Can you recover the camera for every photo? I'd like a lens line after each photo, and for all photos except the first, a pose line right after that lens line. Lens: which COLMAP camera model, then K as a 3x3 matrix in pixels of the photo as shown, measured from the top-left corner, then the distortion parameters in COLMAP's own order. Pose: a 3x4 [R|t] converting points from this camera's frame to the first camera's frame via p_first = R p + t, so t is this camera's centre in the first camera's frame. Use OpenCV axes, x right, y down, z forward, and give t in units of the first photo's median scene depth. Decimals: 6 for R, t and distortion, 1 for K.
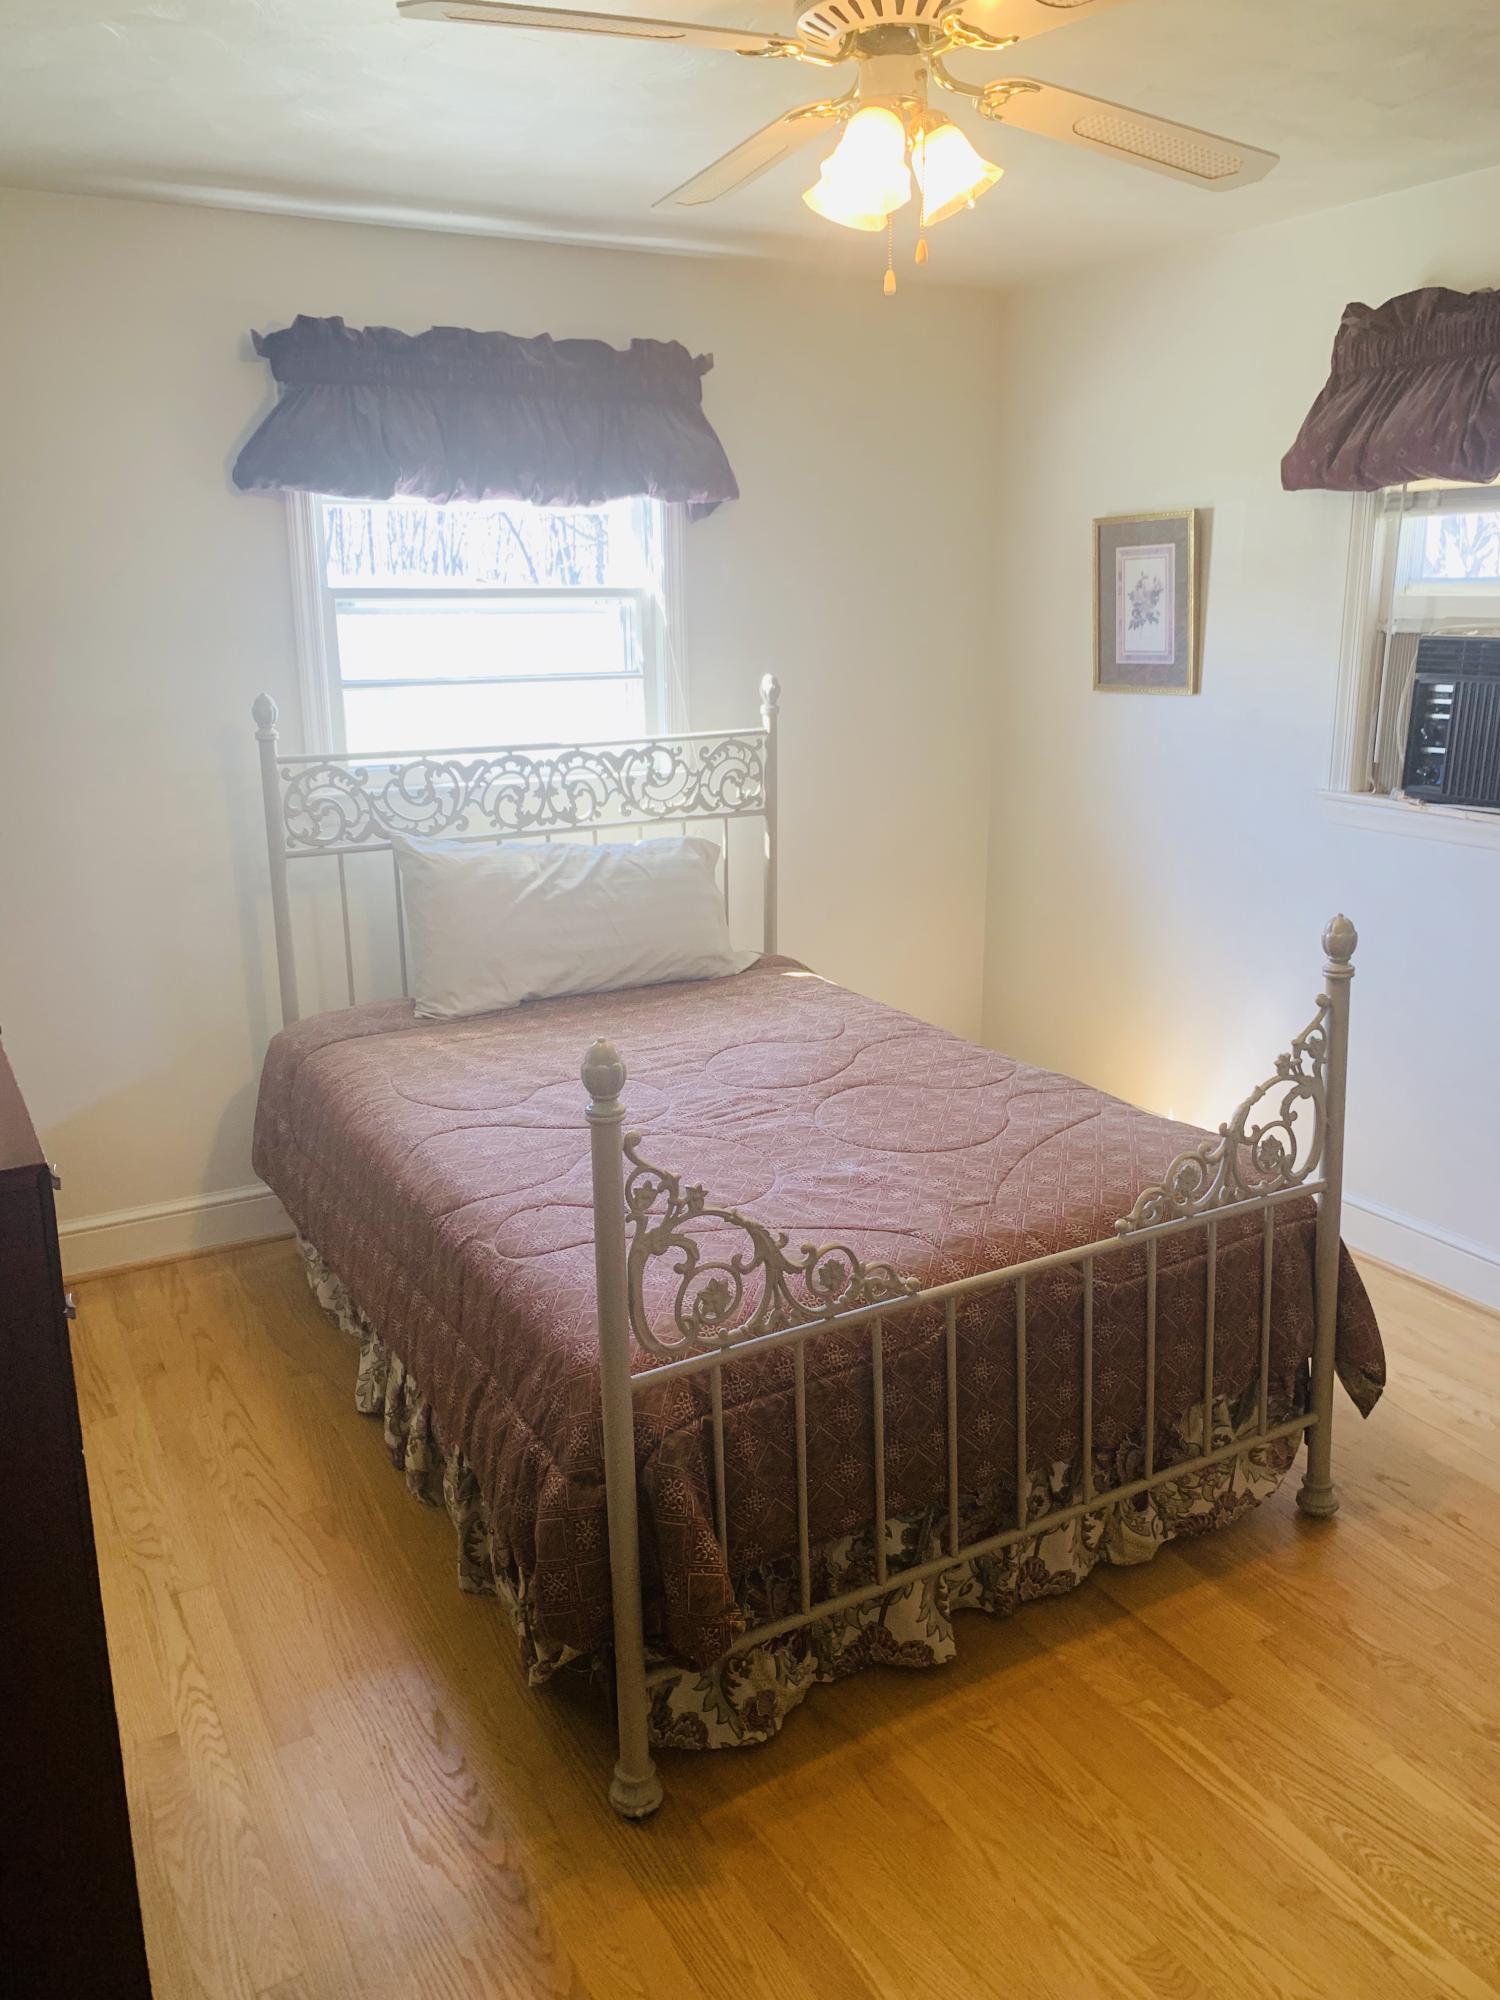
lens RADIAL K [[1491.2, 0, 750.0], [0, 1491.2, 1000.0], [0, 0, 1]] dist [0.134163, -0.290428]
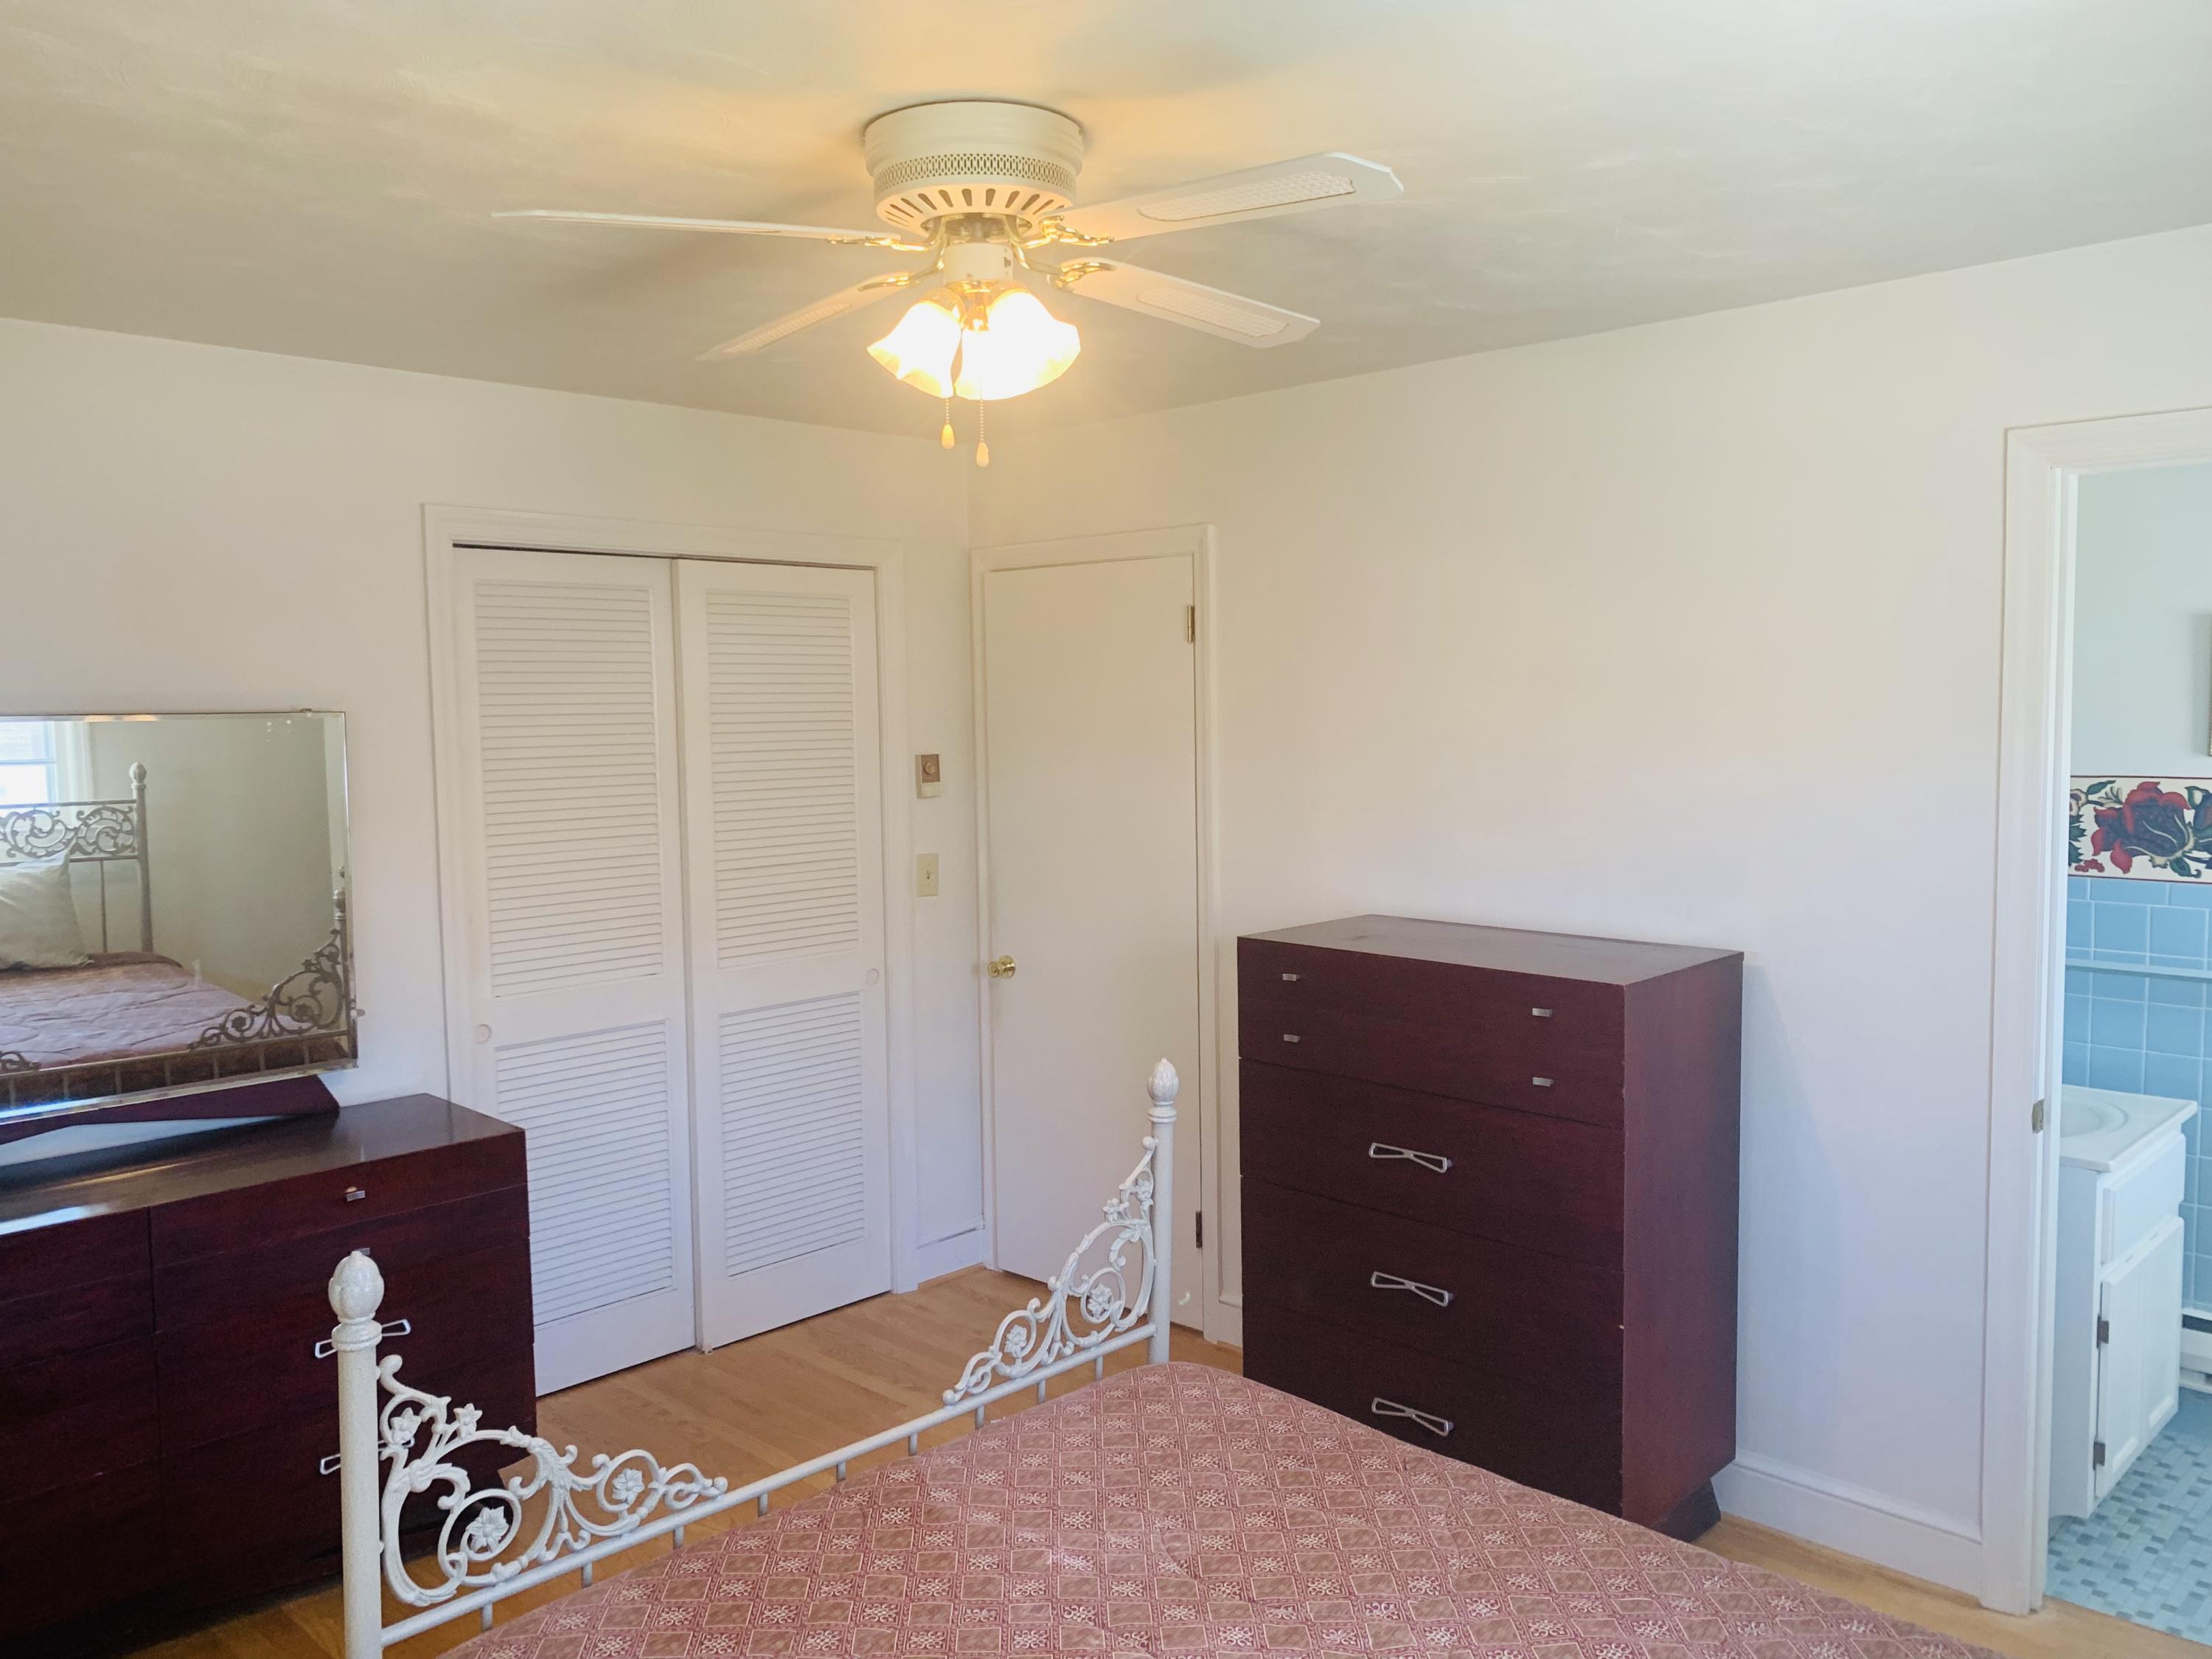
lens RADIAL K [[1710.2, 0, 1106.0], [0, 1710.2, 829.5], [0, 0, 1]] dist [0.033167, -0.000316]
pose [[0.951988, -0.003769, 0.306114, 0.423661], [0.057626, 0.984256, -0.167093, 0.194668], [-0.300664, 0.176711, 0.937216, -0.905652]]
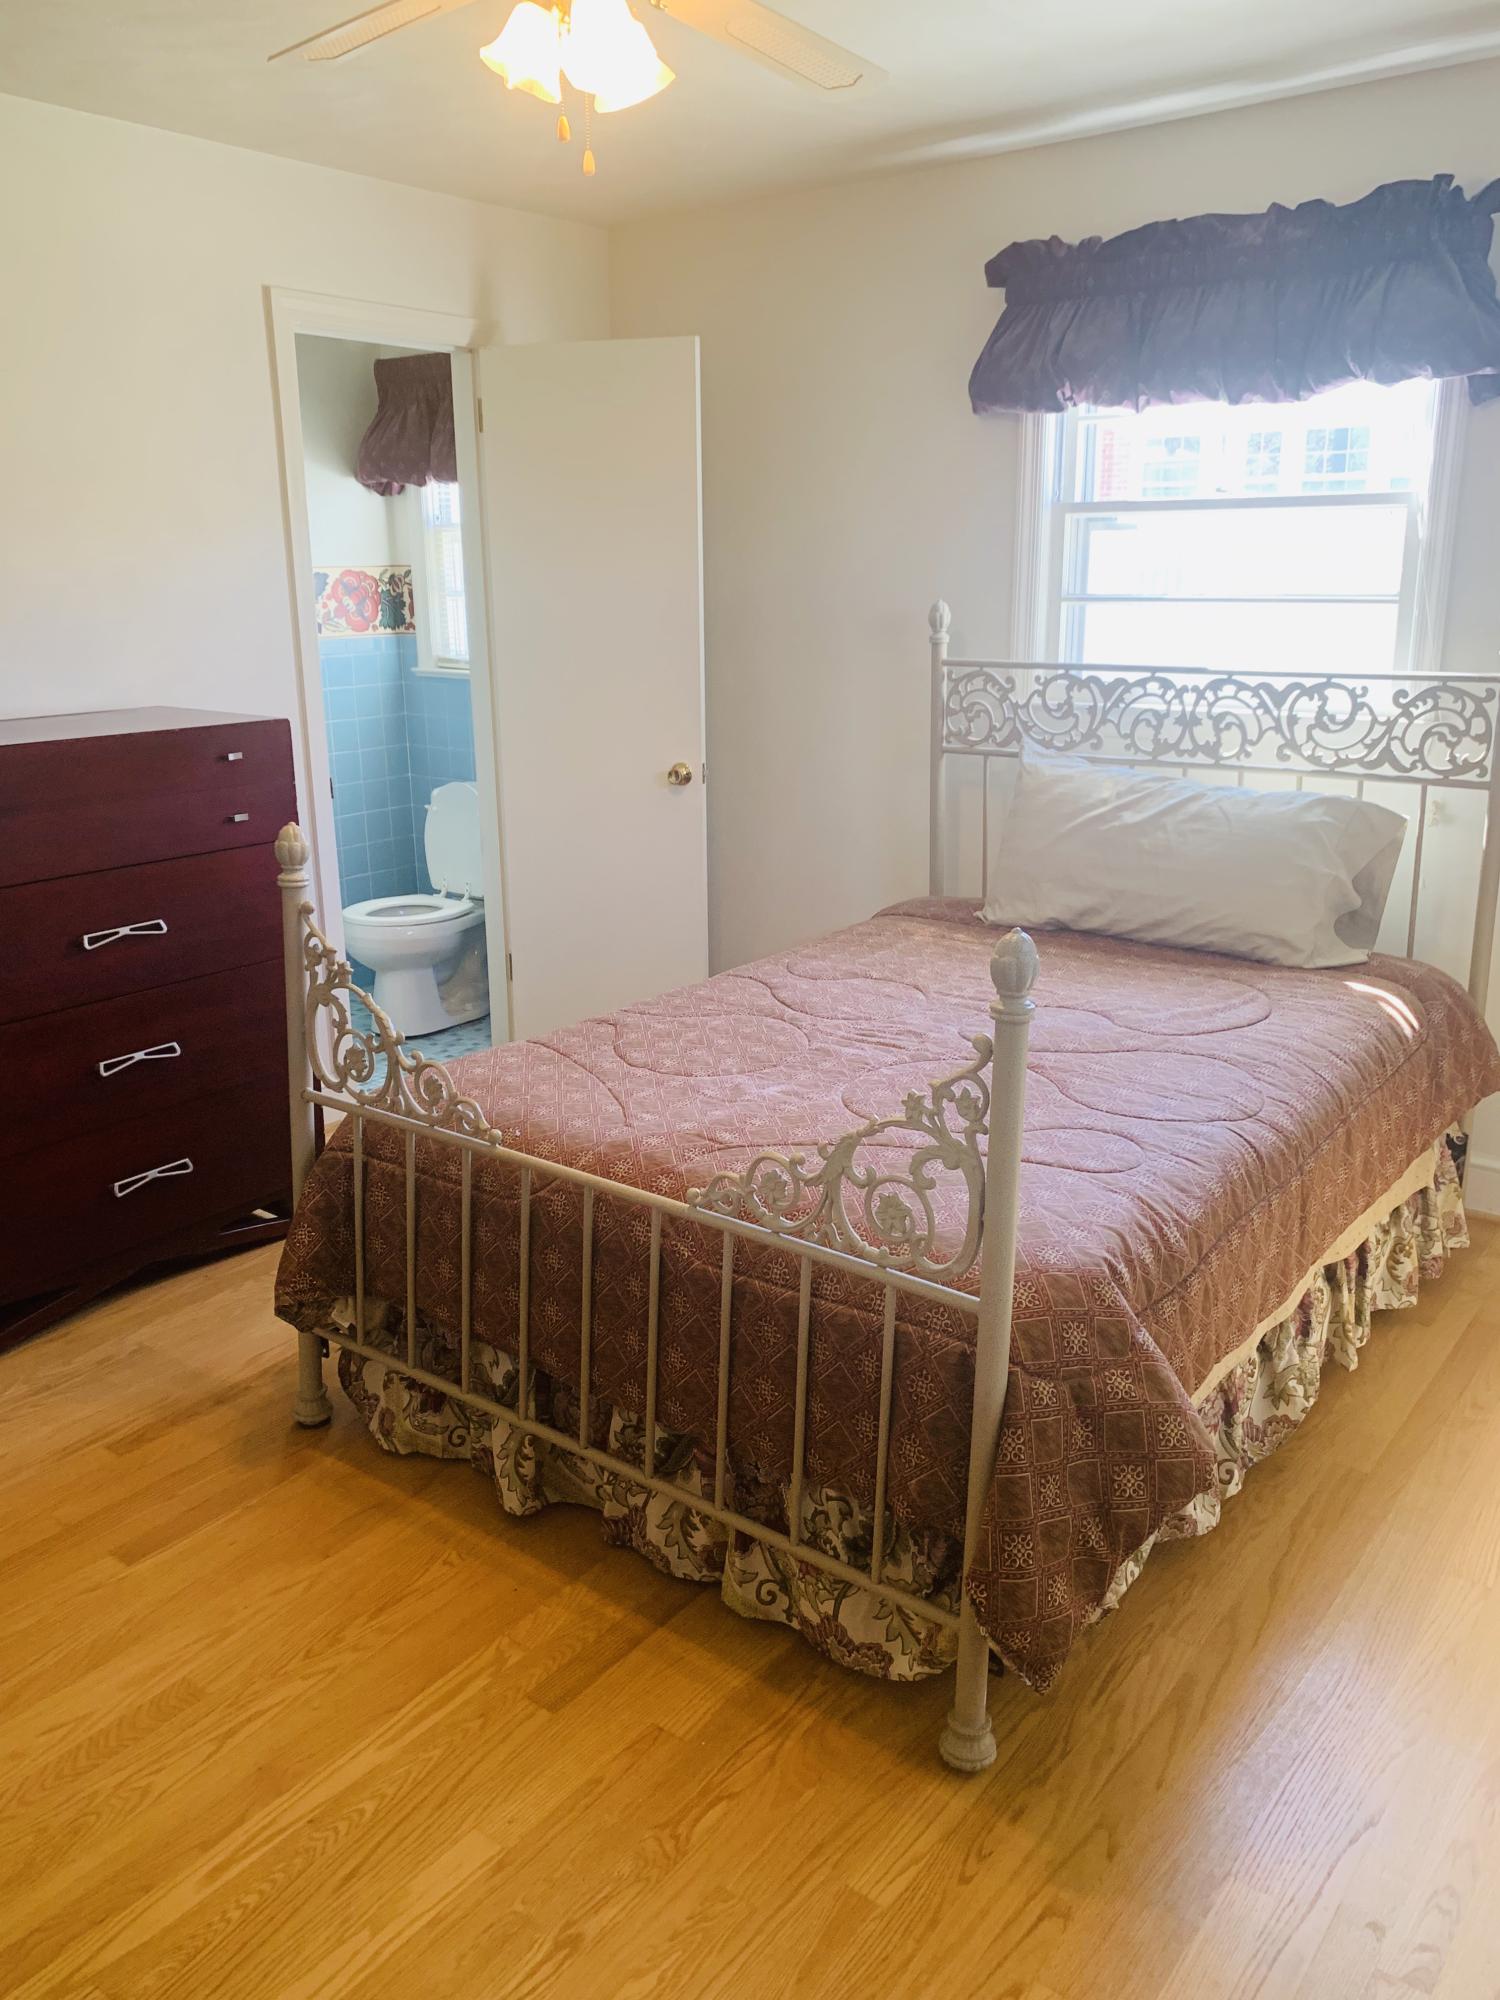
lens RADIAL K [[1491.2, 0, 750.0], [0, 1491.2, 1000.0], [0, 0, 1]] dist [0.134163, -0.290428]
pose [[0.388420, 0.261533, -0.883589, 0.623814], [-0.238390, 0.954755, 0.177802, -0.077161], [0.890112, 0.141577, 0.433193, 0.392538]]
